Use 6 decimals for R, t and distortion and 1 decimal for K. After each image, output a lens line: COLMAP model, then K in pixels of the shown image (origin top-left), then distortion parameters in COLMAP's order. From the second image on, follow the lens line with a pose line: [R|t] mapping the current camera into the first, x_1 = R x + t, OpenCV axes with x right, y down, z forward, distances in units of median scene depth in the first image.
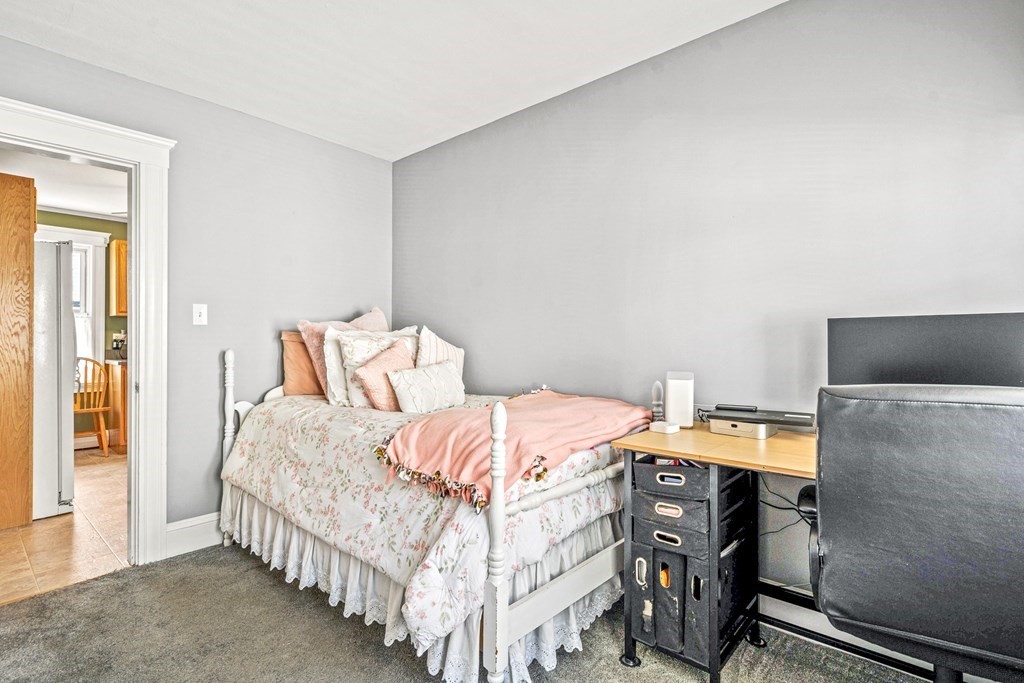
lens RADIAL K [[503.0, 0, 512.0], [0, 503.0, 341.5], [0, 0, 1]] dist [-0.001056, -0.000373]
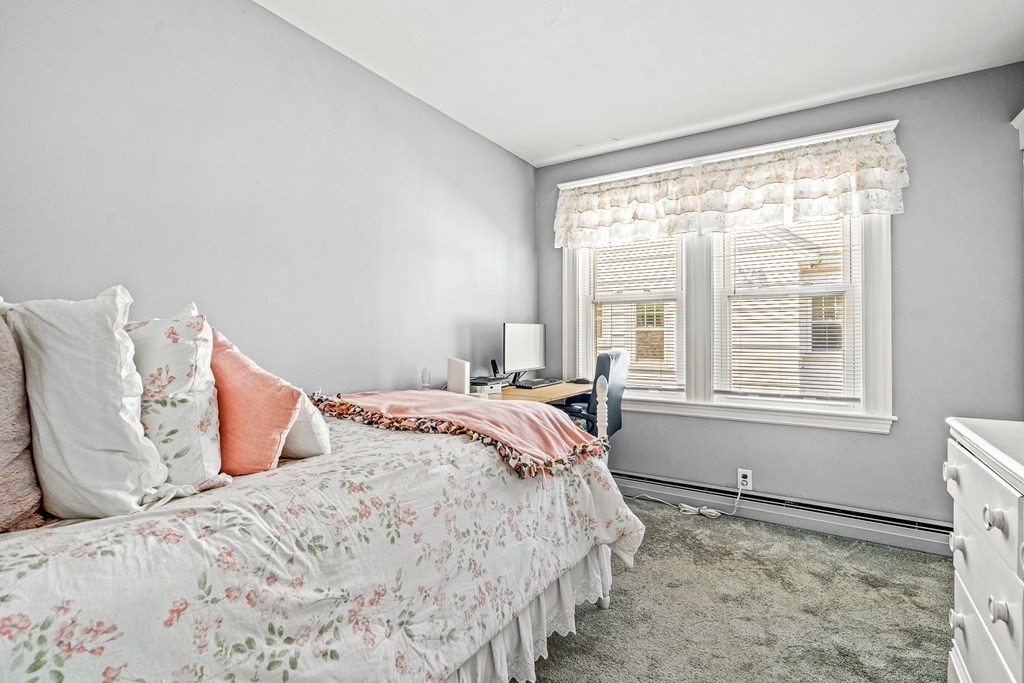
lens RADIAL K [[478.1, 0, 510.0], [0, 478.1, 347.8], [0, 0, 1]] dist [0.001424, 0.000392]
pose [[-0.151237, -0.020970, 0.988275, -0.959750], [0.002267, 0.999765, 0.021561, 0.006486], [-0.988495, 0.005501, -0.151154, 1.043971]]
